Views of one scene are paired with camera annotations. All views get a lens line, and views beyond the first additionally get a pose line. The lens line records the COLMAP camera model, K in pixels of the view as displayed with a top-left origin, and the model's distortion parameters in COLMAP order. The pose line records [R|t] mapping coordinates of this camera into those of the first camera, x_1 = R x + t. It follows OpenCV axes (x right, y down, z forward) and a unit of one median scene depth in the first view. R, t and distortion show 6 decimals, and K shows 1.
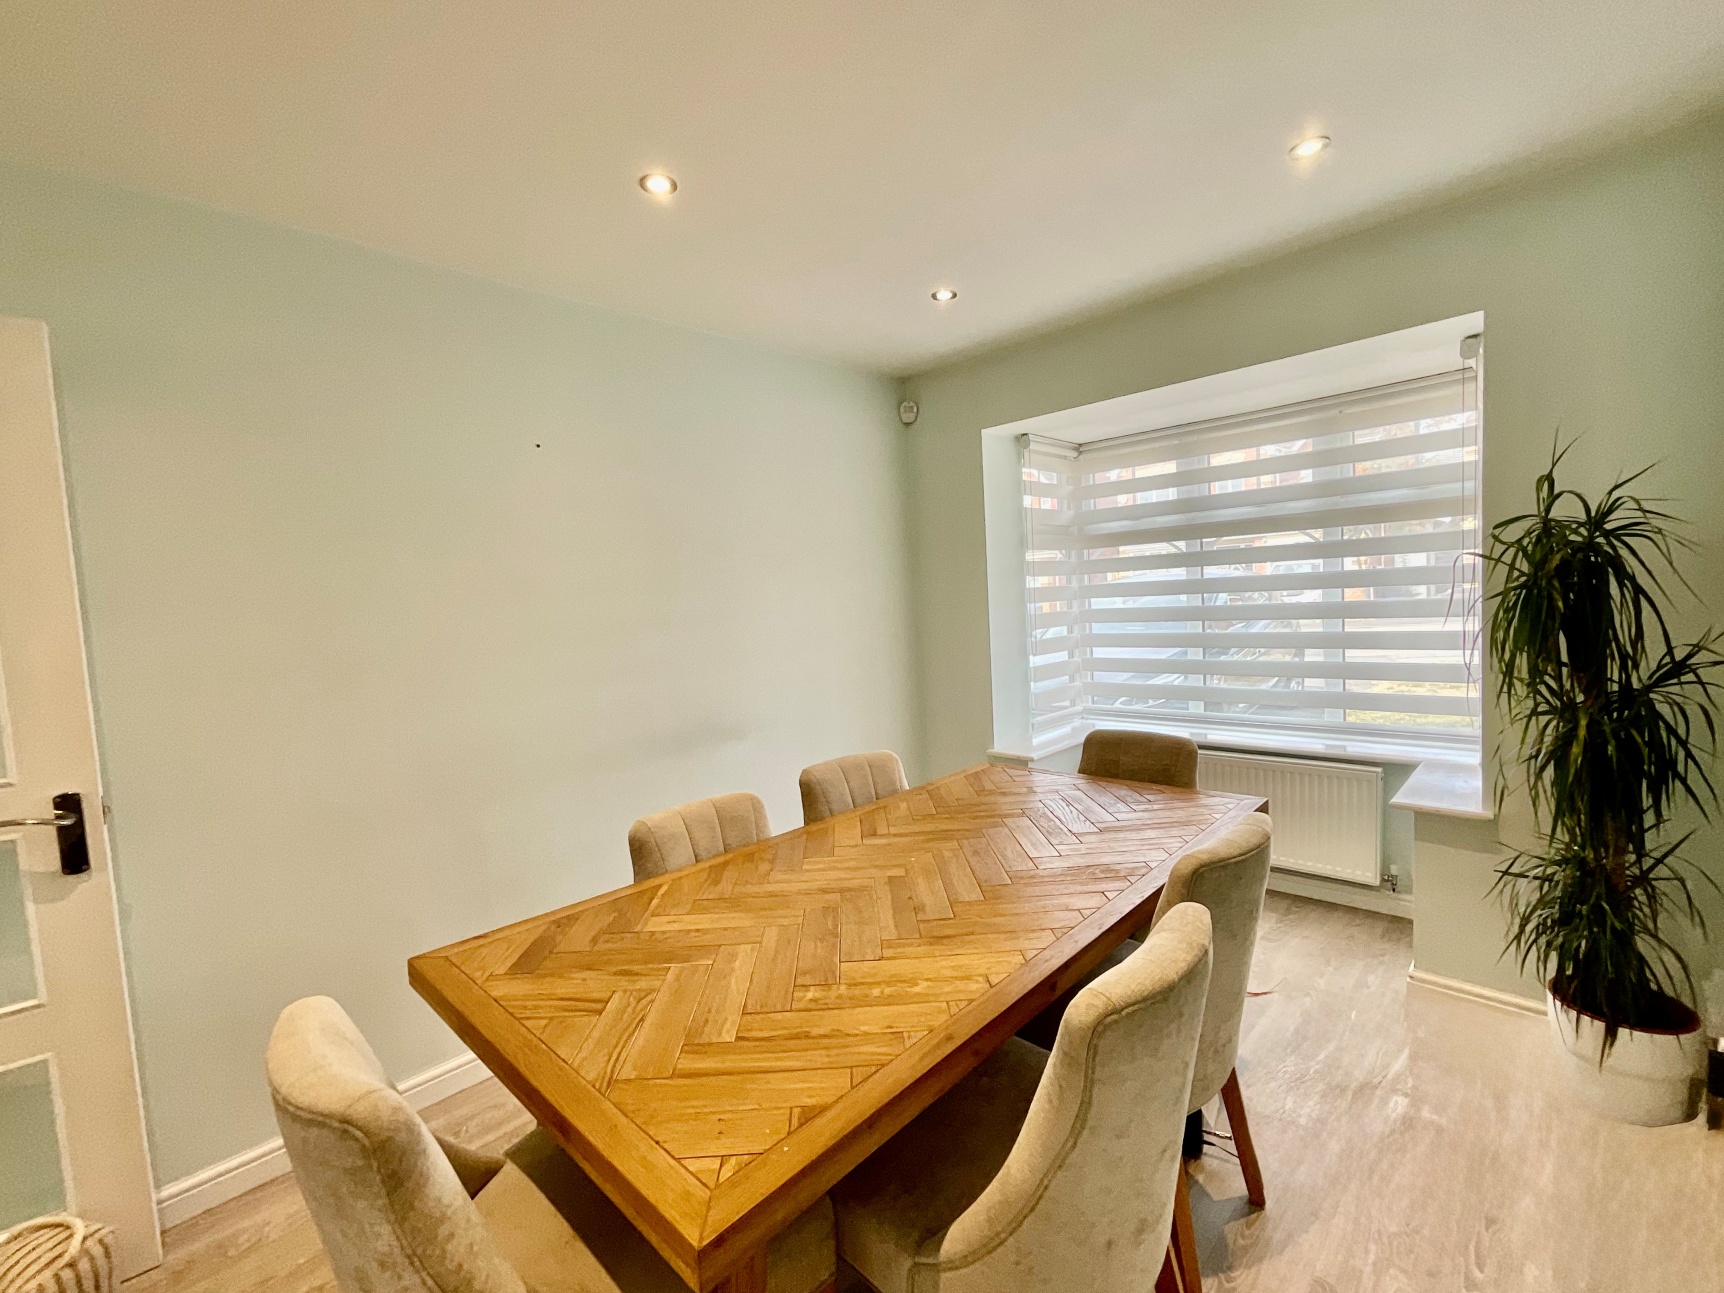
lens RADIAL K [[739.3, 0, 862.0], [0, 739.3, 646.5], [0, 0, 1]] dist [0.001158, 0.000239]
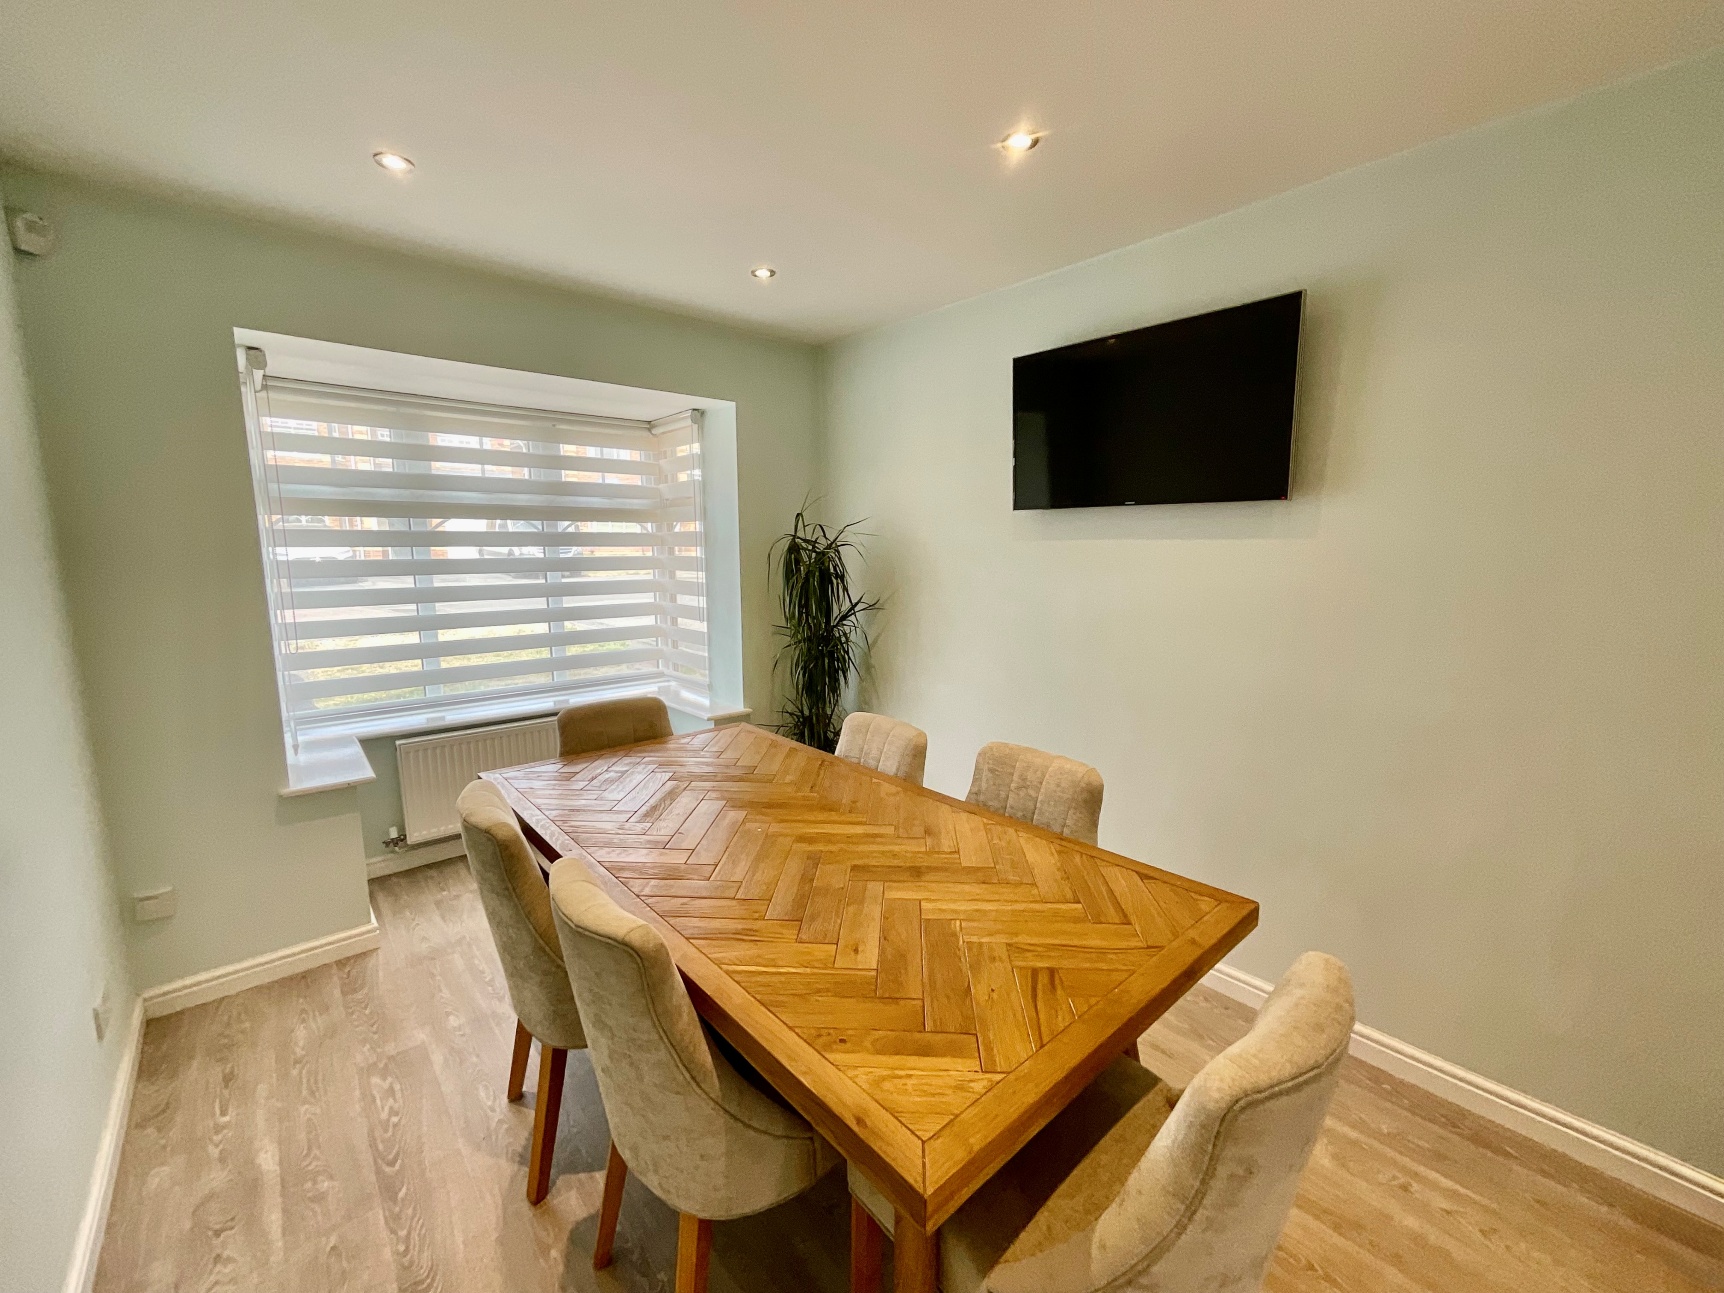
lens RADIAL K [[699.7, 0, 860.4], [0, 699.7, 654.8], [0, 0, 1]] dist [0.000485, -0.000084]
pose [[0.091768, -0.095040, 0.991235, -0.759086], [0.064503, 0.993912, 0.089325, -0.027129], [-0.993689, 0.055741, 0.097340, 0.668905]]
